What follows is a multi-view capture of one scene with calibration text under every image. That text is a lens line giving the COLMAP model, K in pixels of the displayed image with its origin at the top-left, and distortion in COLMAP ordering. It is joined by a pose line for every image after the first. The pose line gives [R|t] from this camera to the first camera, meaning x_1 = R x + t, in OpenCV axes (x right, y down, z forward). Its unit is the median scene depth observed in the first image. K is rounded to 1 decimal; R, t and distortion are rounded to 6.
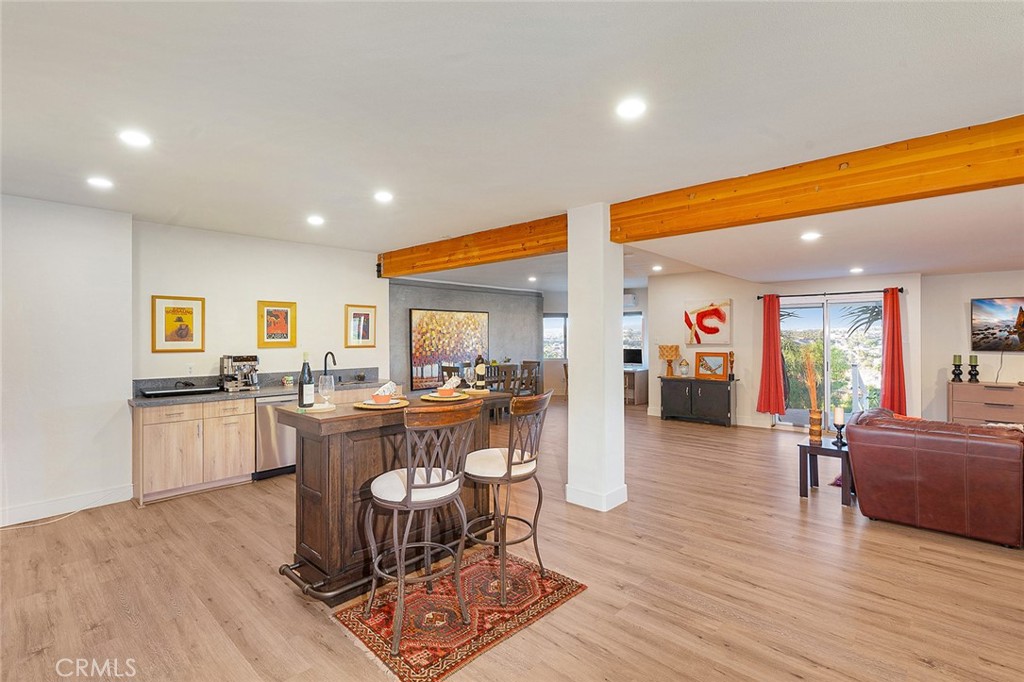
lens RADIAL K [[477.2, 0, 513.1], [0, 477.2, 335.0], [0, 0, 1]] dist [0.000406, 0.000053]
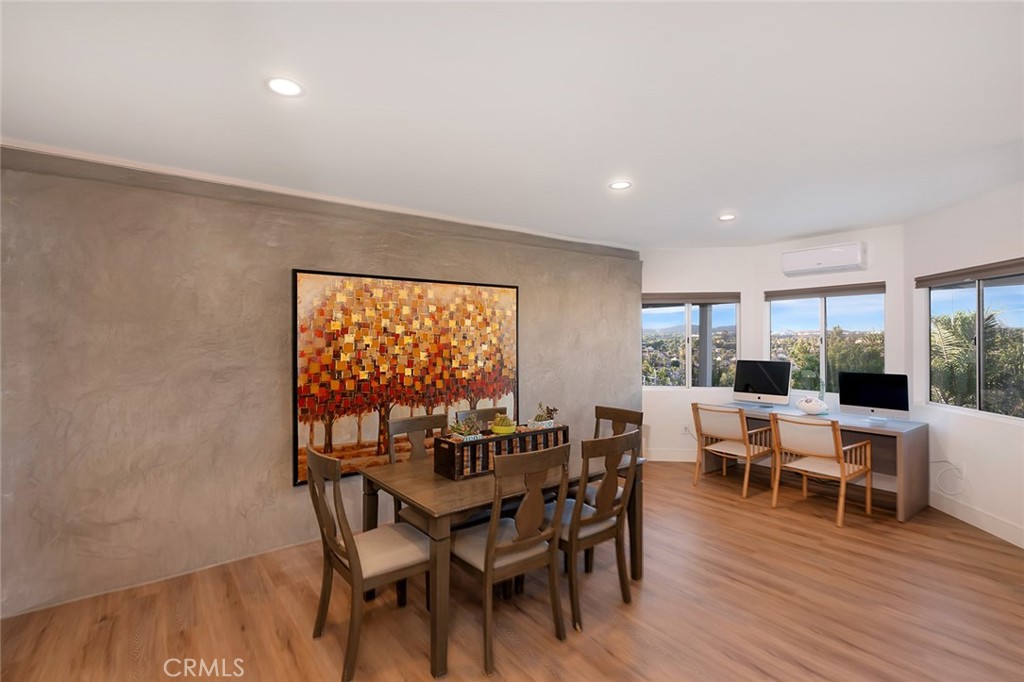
lens RADIAL K [[477.2, 0, 513.1], [0, 477.2, 335.0], [0, 0, 1]] dist [0.000406, 0.000053]
pose [[0.984572, -0.002296, -0.174963, 0.024018], [0.001310, 0.999983, -0.005751, -0.000461], [0.174974, 0.005433, 0.984558, 0.637160]]
